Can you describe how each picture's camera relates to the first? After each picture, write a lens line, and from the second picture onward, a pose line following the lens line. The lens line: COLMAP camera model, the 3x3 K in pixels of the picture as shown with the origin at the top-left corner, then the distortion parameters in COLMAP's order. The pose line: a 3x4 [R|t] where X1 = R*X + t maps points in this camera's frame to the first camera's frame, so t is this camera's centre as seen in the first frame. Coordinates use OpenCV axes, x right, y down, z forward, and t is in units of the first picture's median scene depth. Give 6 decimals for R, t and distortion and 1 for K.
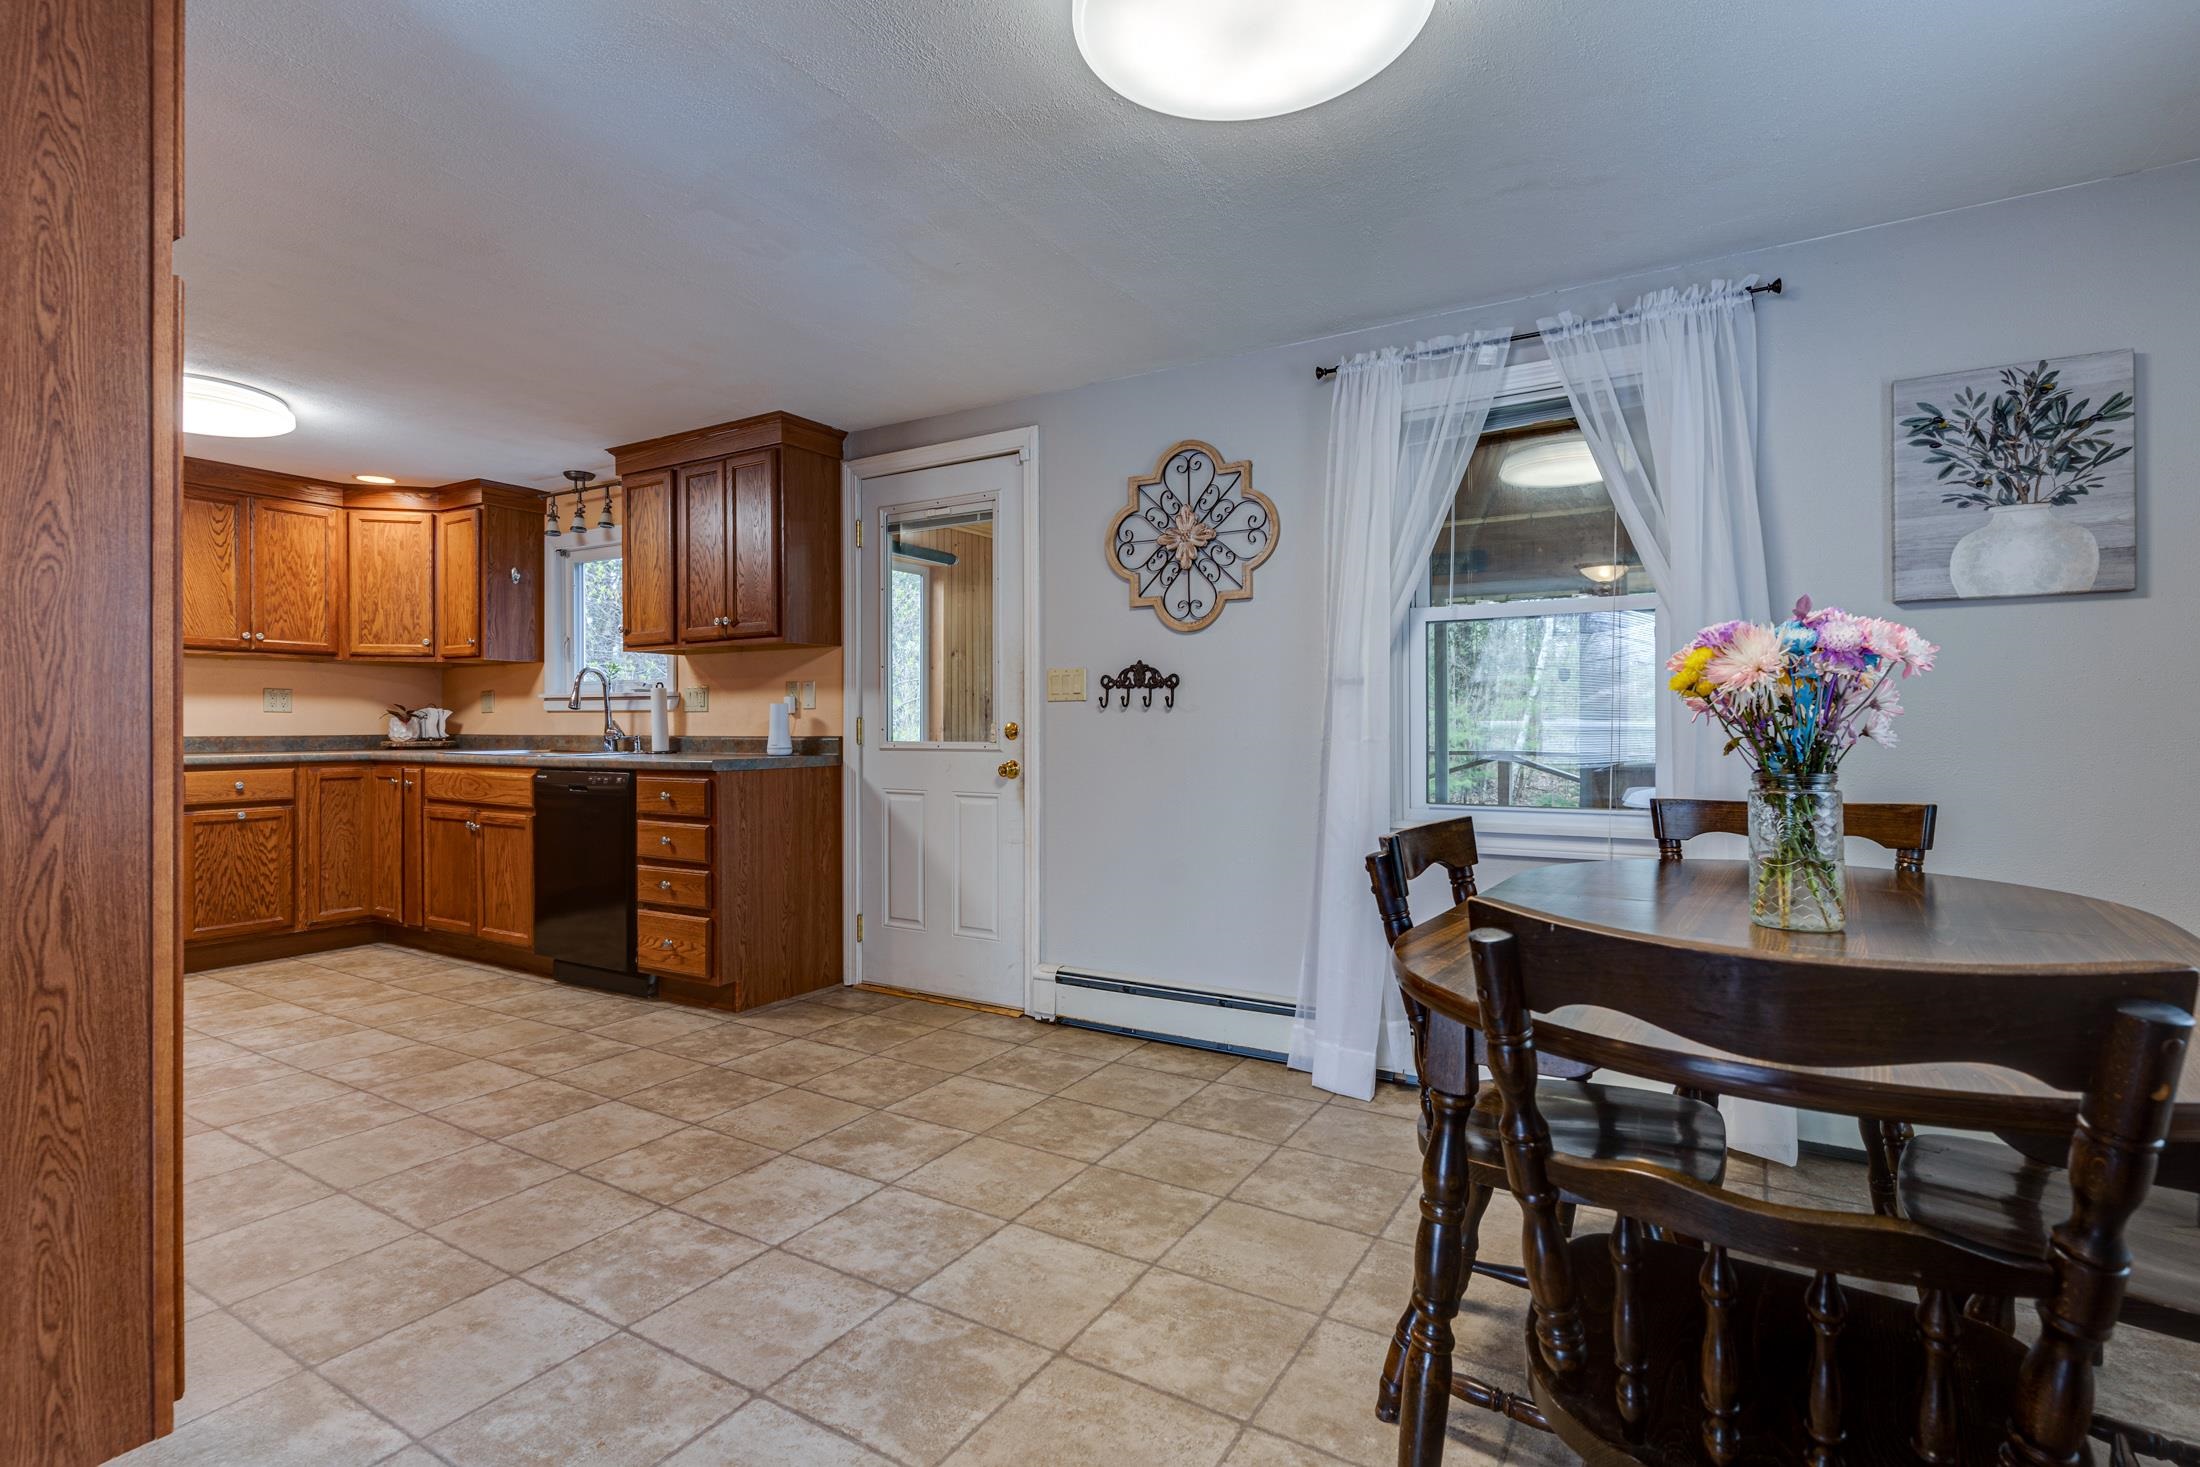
lens RADIAL K [[1045.1, 0, 1097.3], [0, 1045.1, 732.0], [0, 0, 1]] dist [-0.000514, -0.000507]
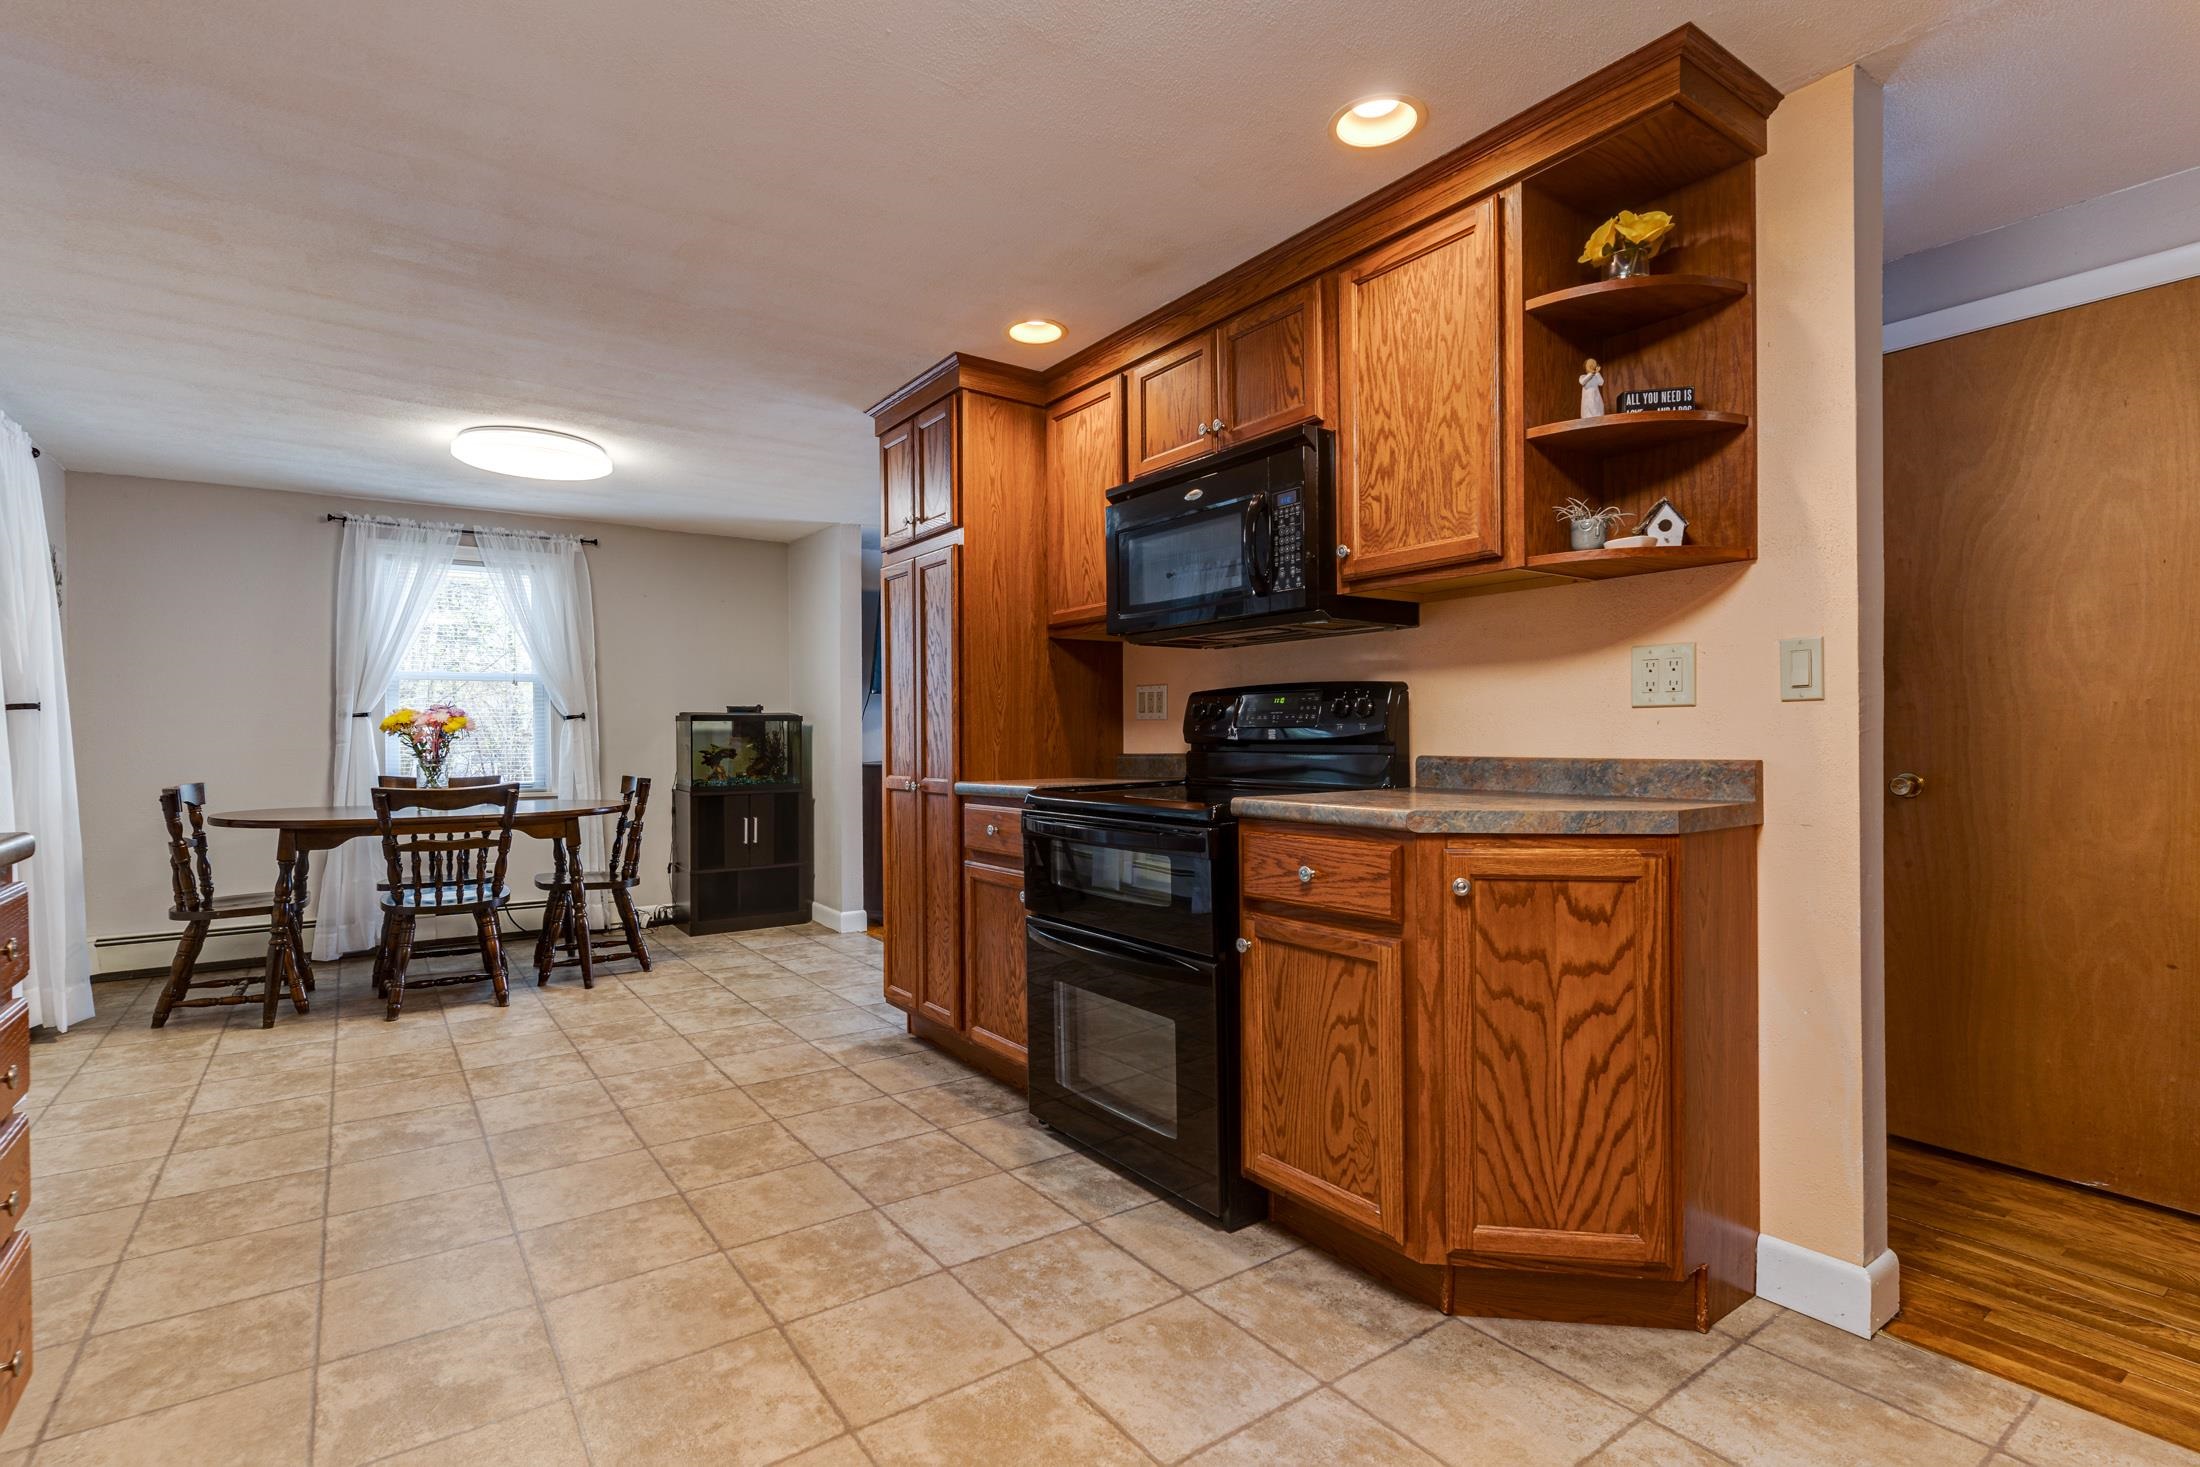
lens RADIAL K [[1045.1, 0, 1099.7], [0, 1045.1, 739.2], [0, 0, 1]] dist [-0.000514, -0.000507]
pose [[-0.919786, 0.006209, 0.392371, -1.466322], [0.010051, 0.999920, 0.007738, -0.013501], [-0.392291, 0.011061, -0.919775, 1.943071]]
